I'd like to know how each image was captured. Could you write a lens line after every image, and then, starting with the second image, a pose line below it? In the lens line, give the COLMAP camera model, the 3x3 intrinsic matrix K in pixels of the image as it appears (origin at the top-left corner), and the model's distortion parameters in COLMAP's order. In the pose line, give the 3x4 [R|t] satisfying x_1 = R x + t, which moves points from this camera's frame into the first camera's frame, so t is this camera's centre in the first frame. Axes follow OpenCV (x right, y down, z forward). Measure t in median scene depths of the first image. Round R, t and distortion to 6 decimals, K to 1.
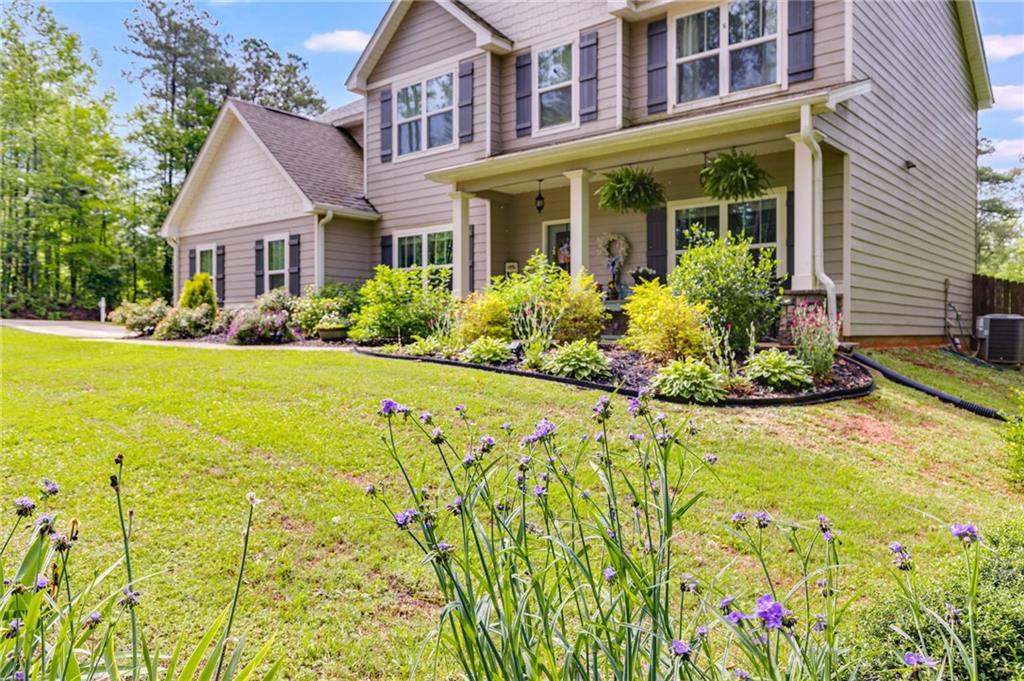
lens RADIAL K [[750.5, 0, 515.8], [0, 750.5, 337.4], [0, 0, 1]] dist [0.002784, 0.000187]
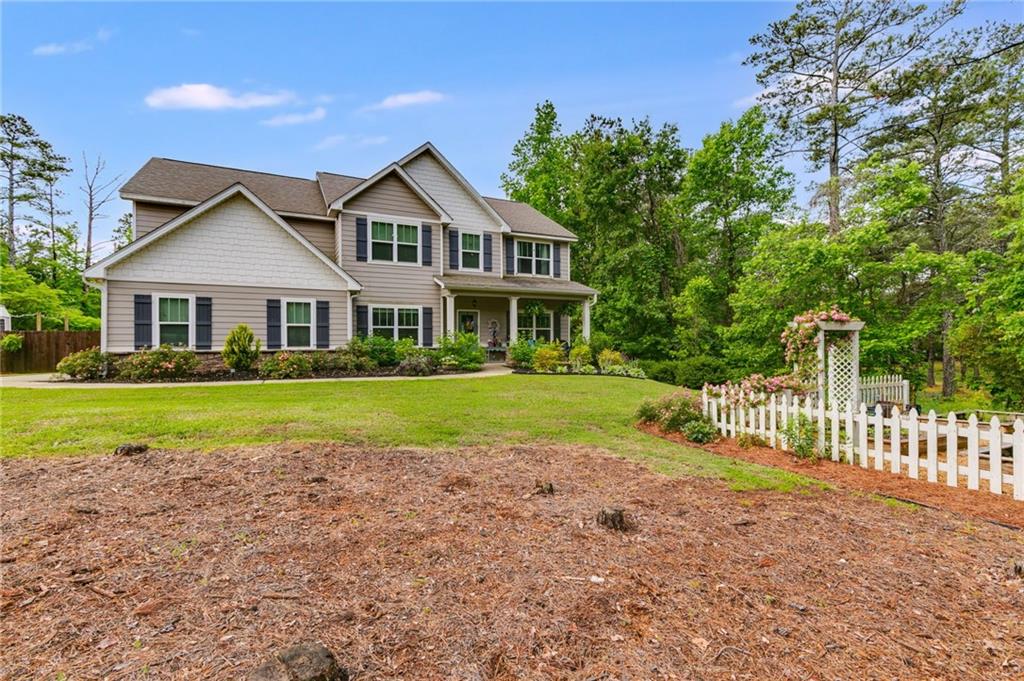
lens RADIAL K [[462.8, 0, 518.4], [0, 462.8, 341.9], [0, 0, 1]] dist [0.004081, 0.000190]
pose [[0.374663, -0.002195, 0.927158, -1.047171], [0.013134, 0.999909, -0.002941, -0.050511], [-0.927068, 0.013279, 0.374658, 0.314193]]
